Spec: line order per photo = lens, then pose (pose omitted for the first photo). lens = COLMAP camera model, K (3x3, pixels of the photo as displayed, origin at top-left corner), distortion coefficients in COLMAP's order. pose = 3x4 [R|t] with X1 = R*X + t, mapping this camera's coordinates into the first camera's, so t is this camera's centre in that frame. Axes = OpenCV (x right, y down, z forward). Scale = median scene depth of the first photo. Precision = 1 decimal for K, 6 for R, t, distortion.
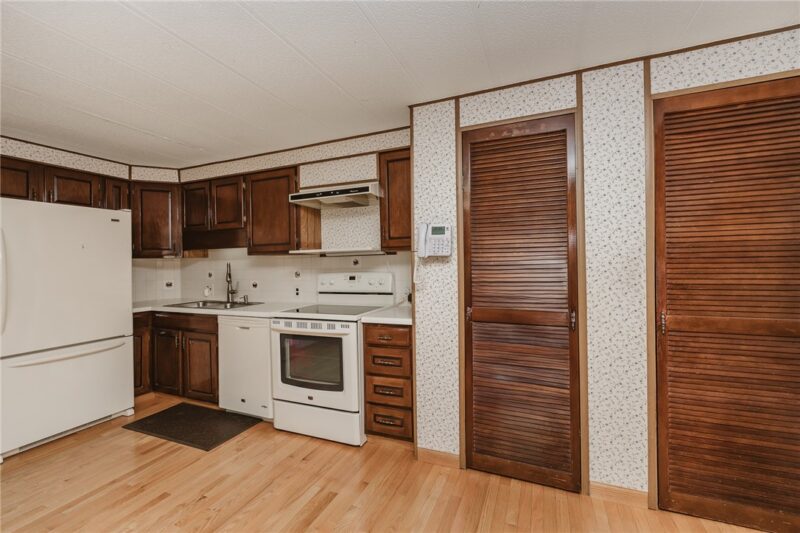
lens RADIAL K [[332.9, 0, 401.8], [0, 332.9, 267.3], [0, 0, 1]] dist [0.003259, -0.000291]
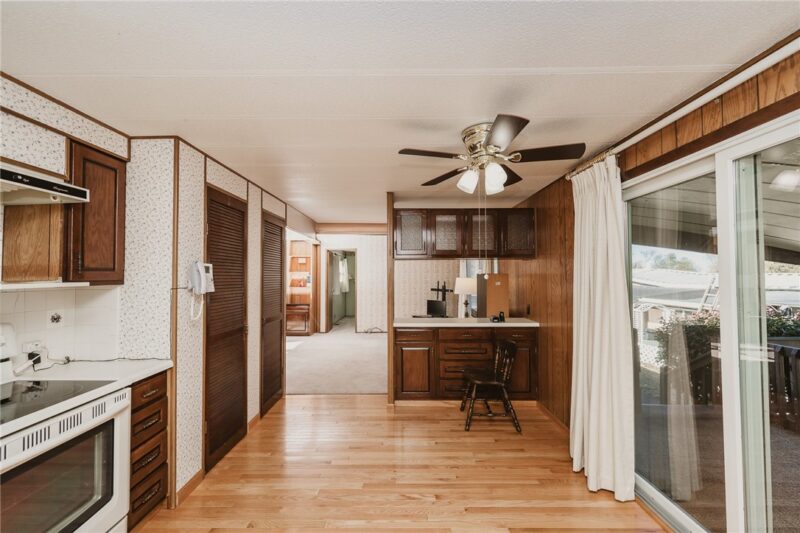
lens RADIAL K [[332.9, 0, 402.2], [0, 332.9, 268.9], [0, 0, 1]] dist [0.003259, -0.000291]
pose [[-0.359483, 0.027483, 0.932747, -0.979345], [0.004521, 0.999606, -0.027711, -0.066476], [-0.933141, -0.005745, -0.359466, 0.658920]]
